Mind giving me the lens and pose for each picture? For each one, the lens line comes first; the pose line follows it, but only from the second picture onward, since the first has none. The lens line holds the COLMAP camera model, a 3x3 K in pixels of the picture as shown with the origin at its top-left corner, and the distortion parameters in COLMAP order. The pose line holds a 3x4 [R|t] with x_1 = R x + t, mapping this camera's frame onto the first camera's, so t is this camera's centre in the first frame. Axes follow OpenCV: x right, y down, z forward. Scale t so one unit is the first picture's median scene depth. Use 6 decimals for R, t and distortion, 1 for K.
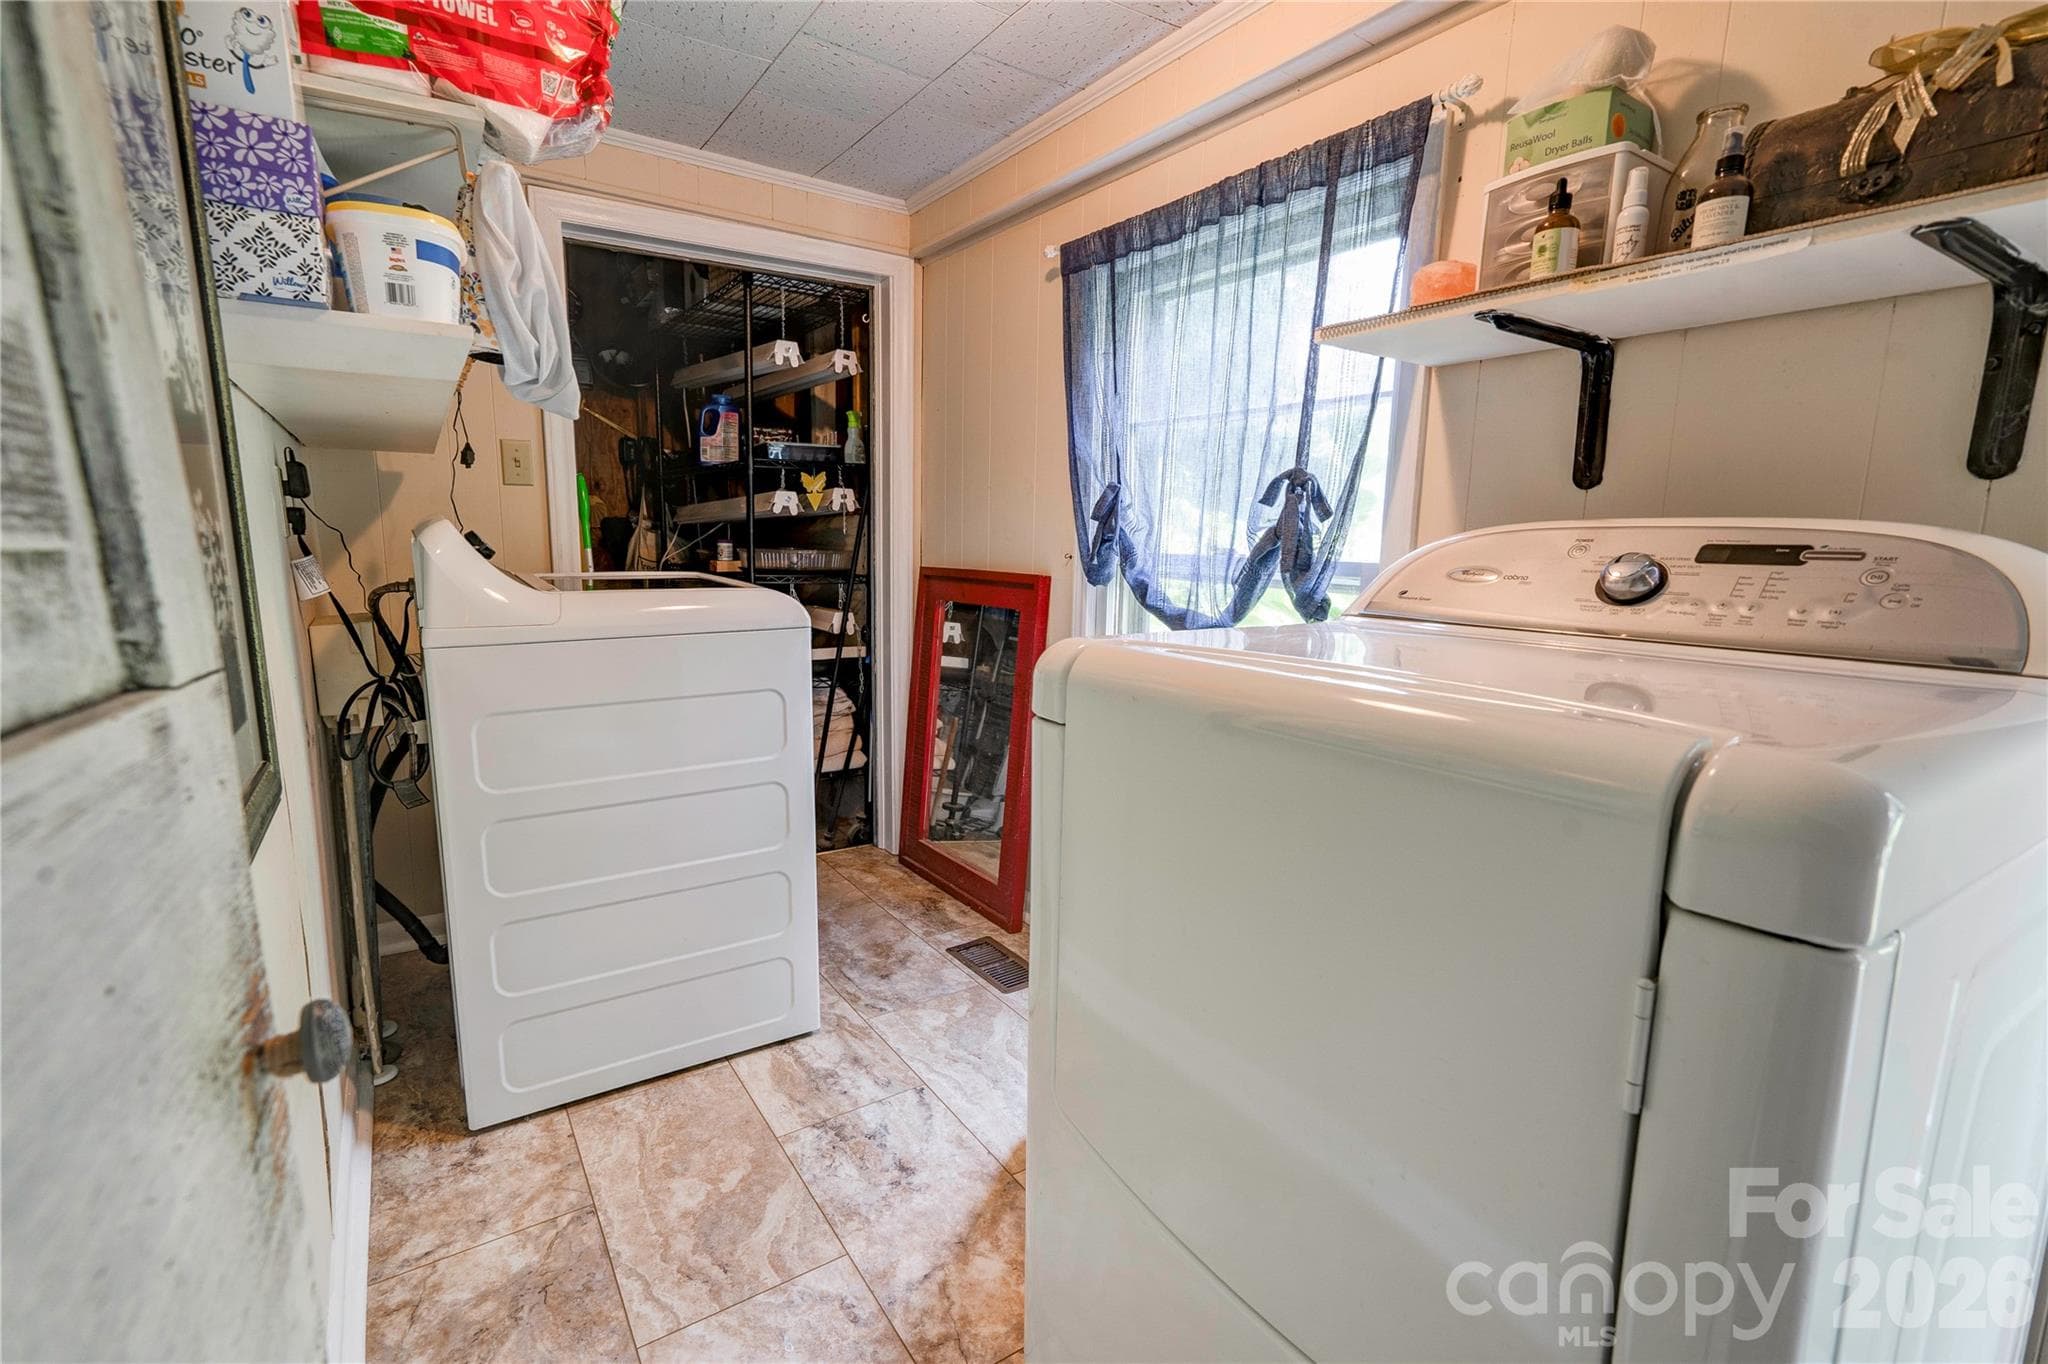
lens RADIAL K [[935.8, 0, 1007.1], [0, 935.8, 677.8], [0, 0, 1]] dist [-0.013396, 0.016891]
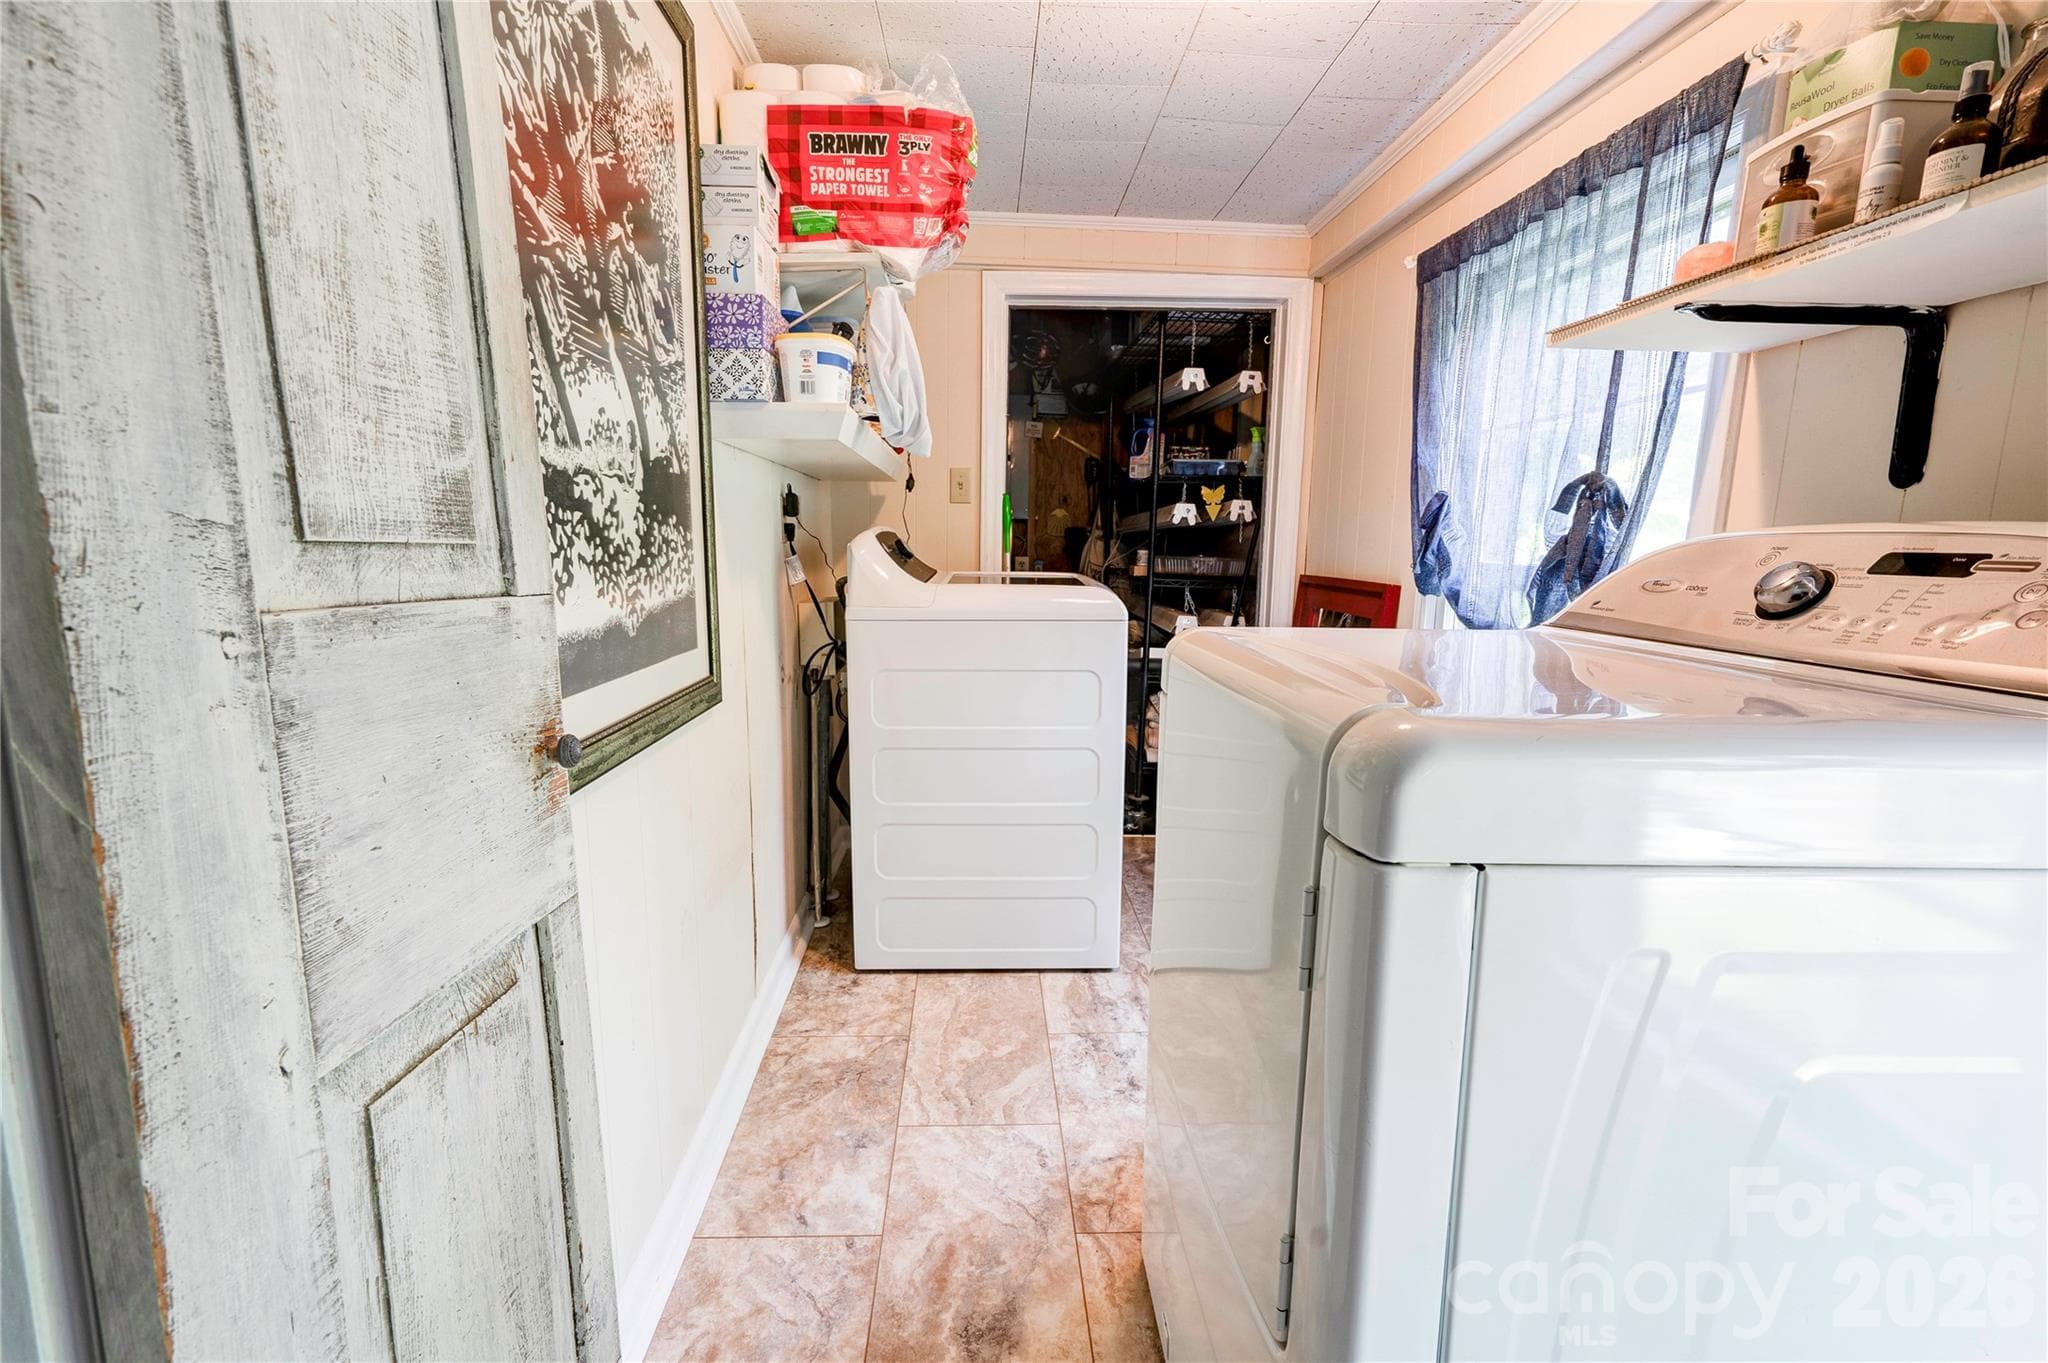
lens RADIAL K [[956.9, 0, 1008.4], [0, 956.9, 675.3], [0, 0, 1]] dist [-0.010124, 0.016038]
pose [[0.851594, 0.074325, -0.518907, 0.332611], [-0.082507, 0.996564, 0.007338, 0.020452], [0.517669, 0.036564, 0.854799, -0.117747]]
